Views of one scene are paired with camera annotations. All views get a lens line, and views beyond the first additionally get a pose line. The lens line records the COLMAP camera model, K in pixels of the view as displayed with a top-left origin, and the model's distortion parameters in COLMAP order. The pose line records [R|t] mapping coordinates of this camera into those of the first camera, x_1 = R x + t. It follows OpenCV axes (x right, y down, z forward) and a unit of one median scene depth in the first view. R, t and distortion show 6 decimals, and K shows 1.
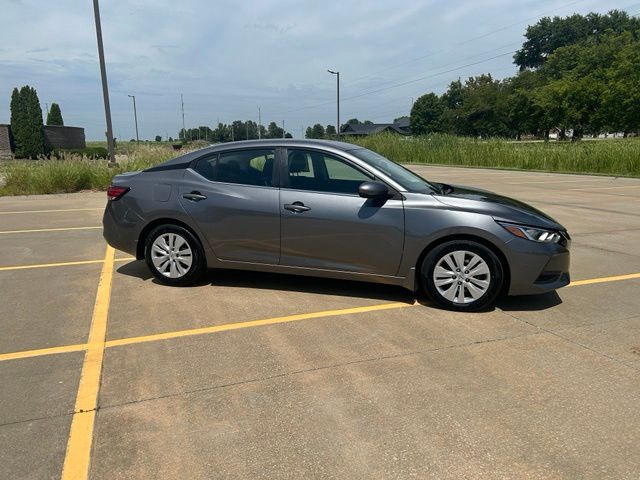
lens RADIAL K [[481.9, 0, 316.3], [0, 481.9, 240.8], [0, 0, 1]] dist [0.053022, -0.057225]
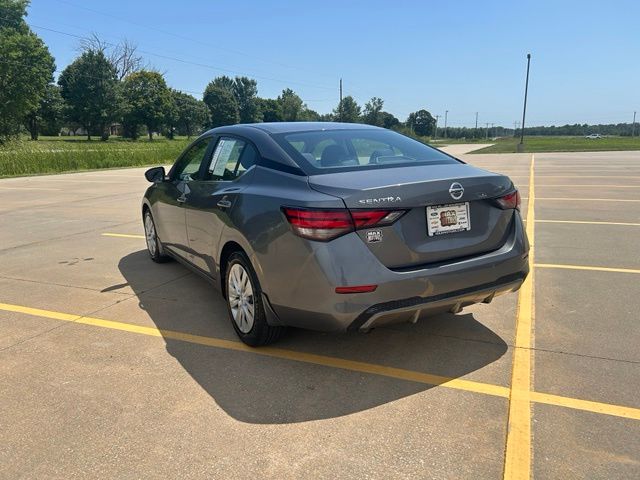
lens RADIAL K [[481.9, 0, 312.1], [0, 481.9, 240.4], [0, 0, 1]] dist [0.053022, -0.057225]
pose [[-0.704237, -0.126384, 0.698625, -0.727605], [0.161035, 0.929945, 0.330559, -0.317217], [-0.691460, 0.345295, -0.634550, 1.699064]]
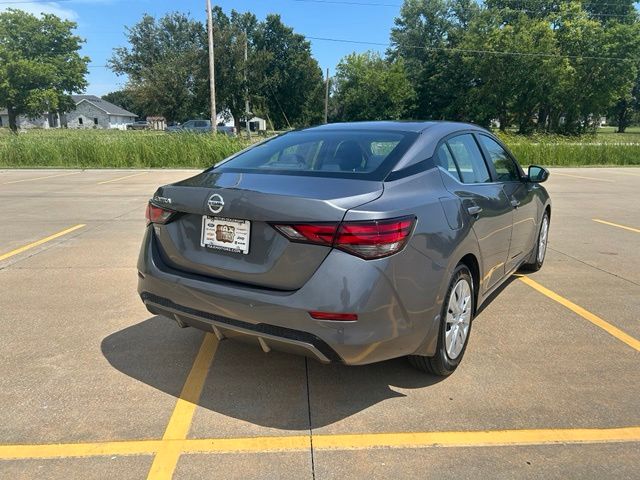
lens RADIAL K [[481.9, 0, 316.9], [0, 481.9, 237.5], [0, 0, 1]] dist [0.053022, -0.057225]
pose [[0.315276, -0.187941, 0.930204, -0.880935], [0.182618, 0.973889, 0.134872, -0.174617], [-0.931263, 0.127350, 0.341366, 0.958108]]
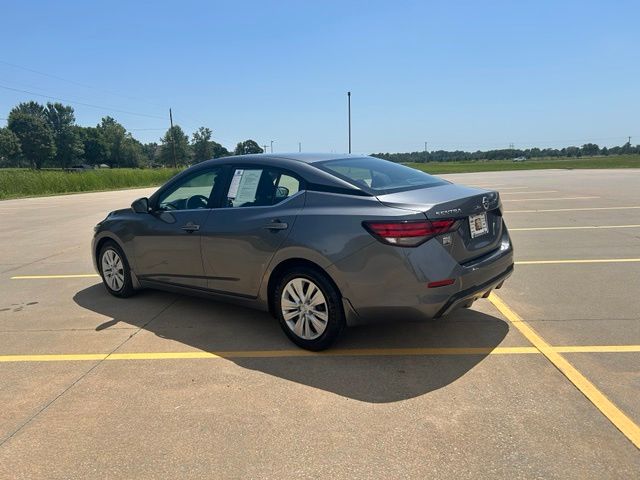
lens RADIAL K [[481.9, 0, 314.0], [0, 481.9, 239.1], [0, 0, 1]] dist [0.053022, -0.057225]
pose [[-0.905086, -0.027976, 0.424307, -0.527680], [0.122594, 0.938298, 0.323369, -0.376235], [-0.407173, 0.344695, -0.845811, 1.954001]]
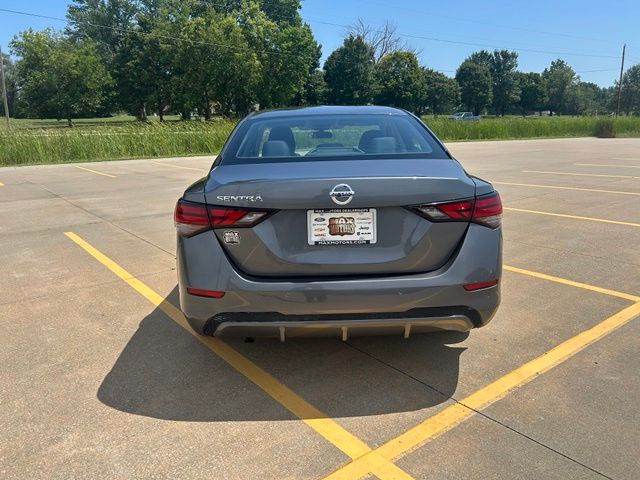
lens RADIAL K [[481.9, 0, 314.7], [0, 481.9, 236.7], [0, 0, 1]] dist [0.053022, -0.057225]
pose [[-0.277333, -0.209756, 0.937597, -0.872661], [0.206141, 0.940160, 0.271304, -0.250289], [-0.938399, 0.268519, -0.217498, 1.348184]]
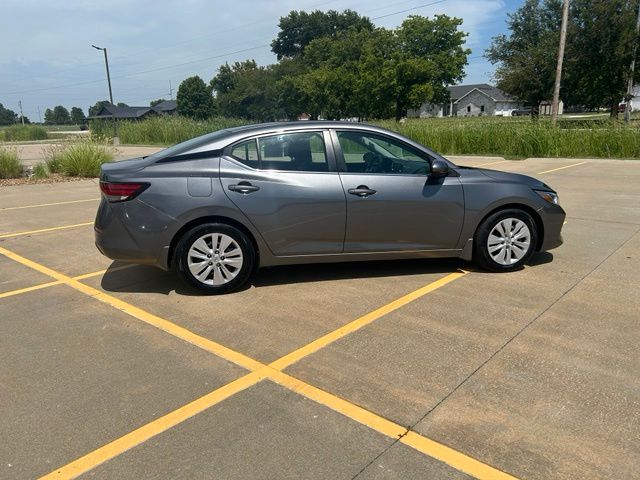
lens RADIAL K [[481.9, 0, 318.2], [0, 481.9, 235.3], [0, 0, 1]] dist [0.053022, -0.057225]
pose [[0.886668, -0.111835, 0.448679, -0.522172], [0.102558, 0.993708, 0.045013, -0.031714], [-0.450890, 0.006104, 0.892559, 0.160825]]
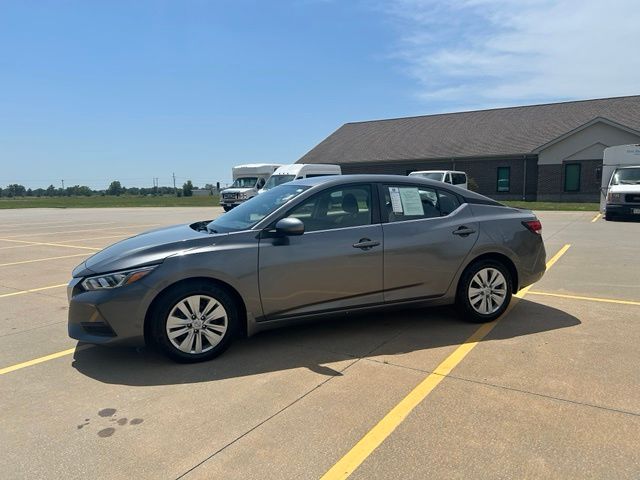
lens RADIAL K [[481.9, 0, 320.3], [0, 481.9, 237.4], [0, 0, 1]] dist [0.053022, -0.057225]
pose [[-0.804218, 0.067124, -0.590532, 0.652316], [-0.104033, 0.962363, 0.251066, -0.358550], [0.585158, 0.263347, -0.766967, 1.905470]]
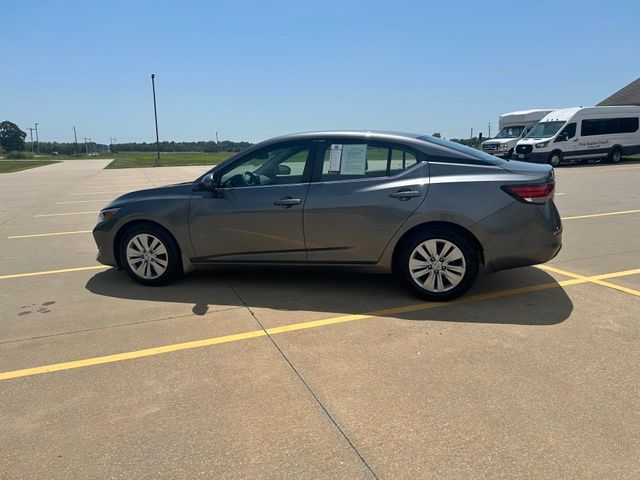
lens RADIAL K [[481.9, 0, 319.2], [0, 481.9, 241.0], [0, 0, 1]] dist [0.053022, -0.057225]
pose [[-0.999696, 0.024507, 0.002774, 0.000374], [0.023736, 0.925430, 0.378175, -0.405276], [0.006700, 0.378126, -0.925730, 2.141251]]
